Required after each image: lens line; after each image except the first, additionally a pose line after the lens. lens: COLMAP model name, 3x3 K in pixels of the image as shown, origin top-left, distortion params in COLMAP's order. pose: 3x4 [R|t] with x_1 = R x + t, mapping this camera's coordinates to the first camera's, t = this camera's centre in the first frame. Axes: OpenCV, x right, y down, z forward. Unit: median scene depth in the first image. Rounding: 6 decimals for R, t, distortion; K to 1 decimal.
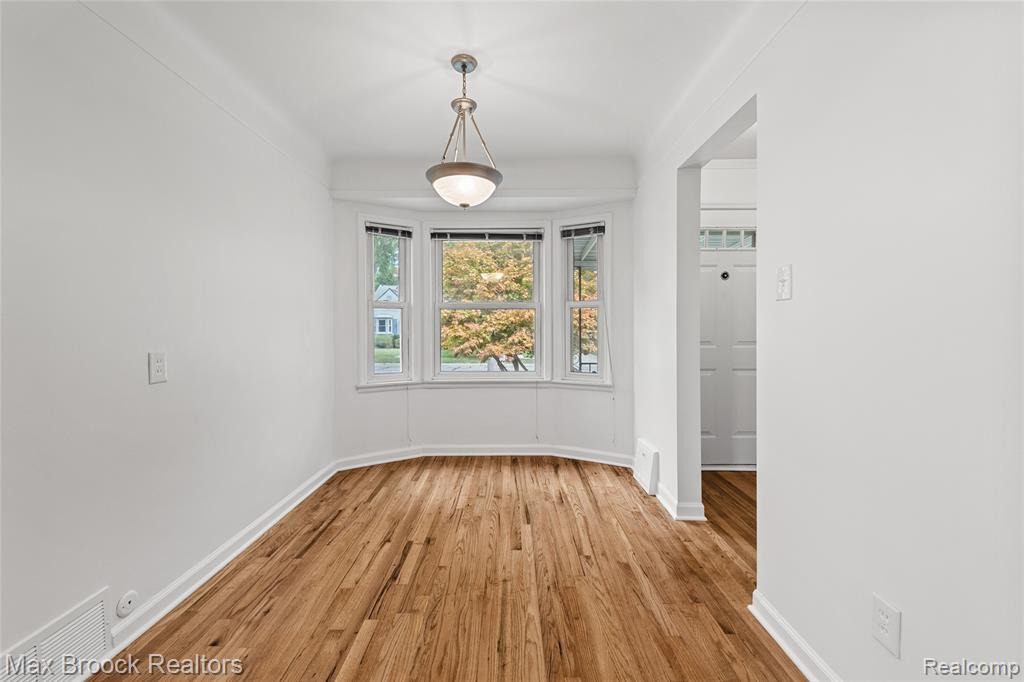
lens RADIAL K [[419.1, 0, 514.6], [0, 419.1, 330.2], [0, 0, 1]] dist [0.000284, -0.000082]
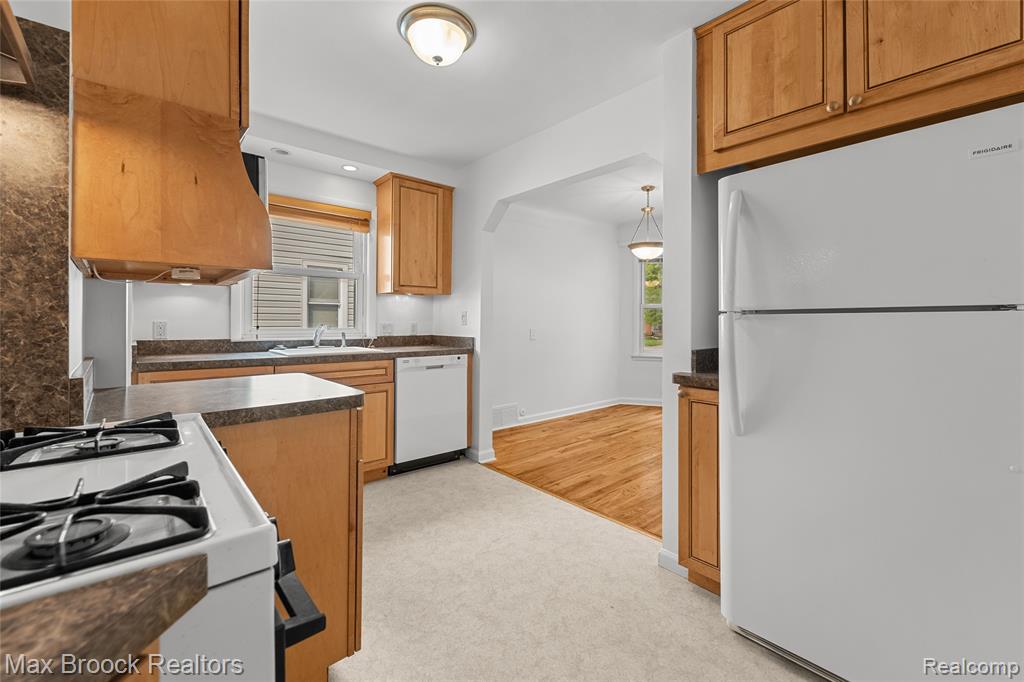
lens RADIAL K [[419.1, 0, 514.6], [0, 419.1, 330.2], [0, 0, 1]] dist [0.000284, -0.000082]
pose [[0.660793, 0.025432, -0.750137, 1.037252], [-0.014691, 0.999673, 0.020951, 0.003206], [0.750424, -0.002824, 0.660950, -0.839899]]
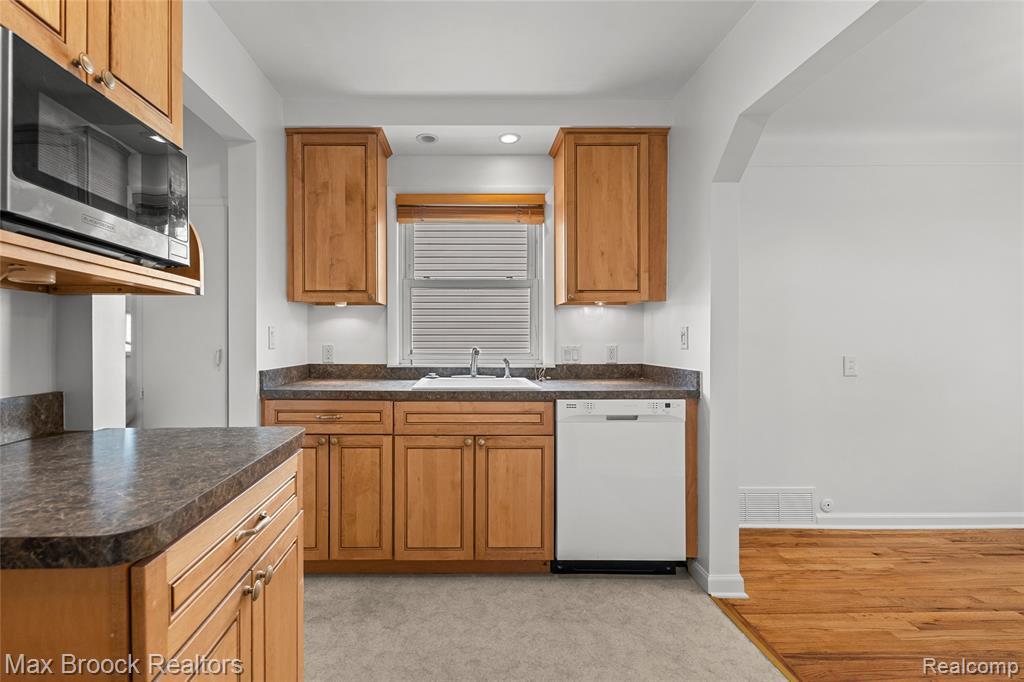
lens RADIAL K [[446.9, 0, 466.3], [0, 446.9, 342.2], [0, 0, 1]] dist [0.001593, 0.000409]
pose [[0.014471, 0.008166, -0.999862, 0.675978], [-0.007123, 0.999942, 0.008063, -0.002451], [0.999870, 0.007005, 0.014529, -0.381542]]
